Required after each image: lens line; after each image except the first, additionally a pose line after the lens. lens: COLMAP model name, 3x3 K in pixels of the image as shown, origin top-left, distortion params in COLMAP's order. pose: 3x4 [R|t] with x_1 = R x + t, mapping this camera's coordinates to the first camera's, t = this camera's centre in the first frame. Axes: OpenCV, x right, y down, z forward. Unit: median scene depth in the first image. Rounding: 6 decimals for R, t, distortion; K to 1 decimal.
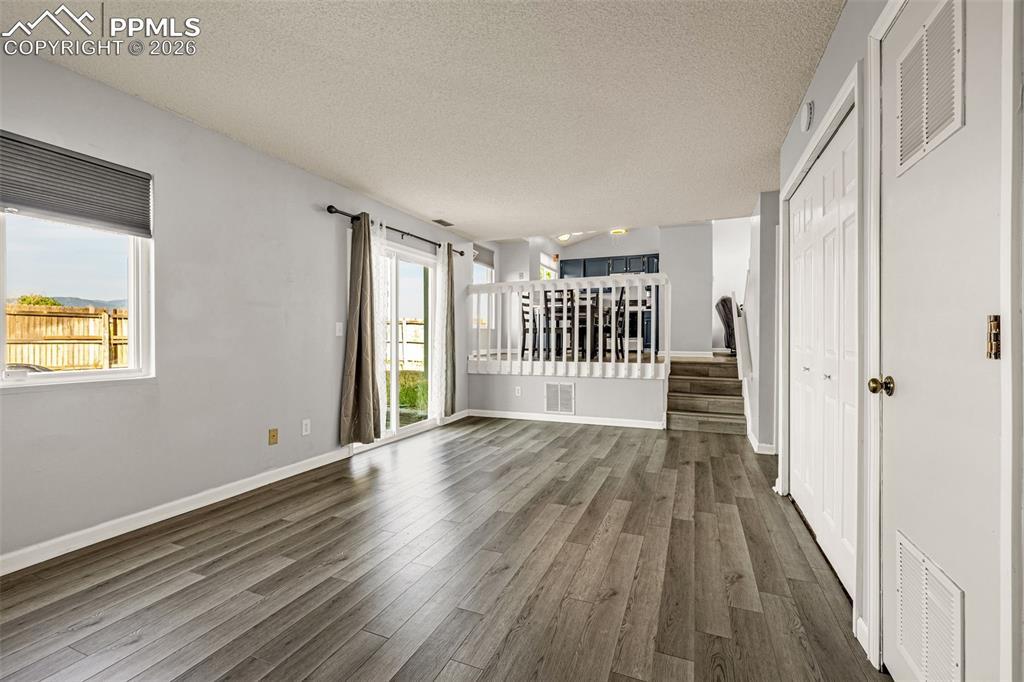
lens RADIAL K [[444.5, 0, 512.0], [0, 444.5, 341.0], [0, 0, 1]] dist [-0.000022, 0.000132]
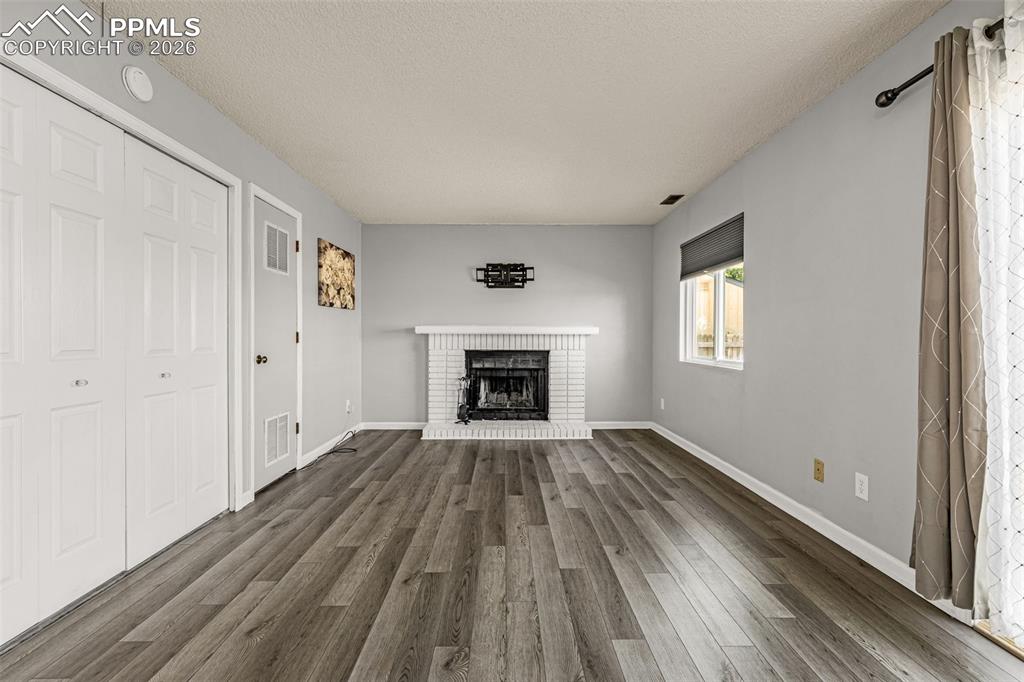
lens RADIAL K [[444.5, 0, 512.0], [0, 444.5, 341.0], [0, 0, 1]] dist [-0.000022, 0.000132]
pose [[-0.917786, -0.000049, -0.397076, 0.317422], [-0.007016, 0.999846, 0.016094, -0.018224], [0.397014, 0.017557, -0.917645, 1.945453]]
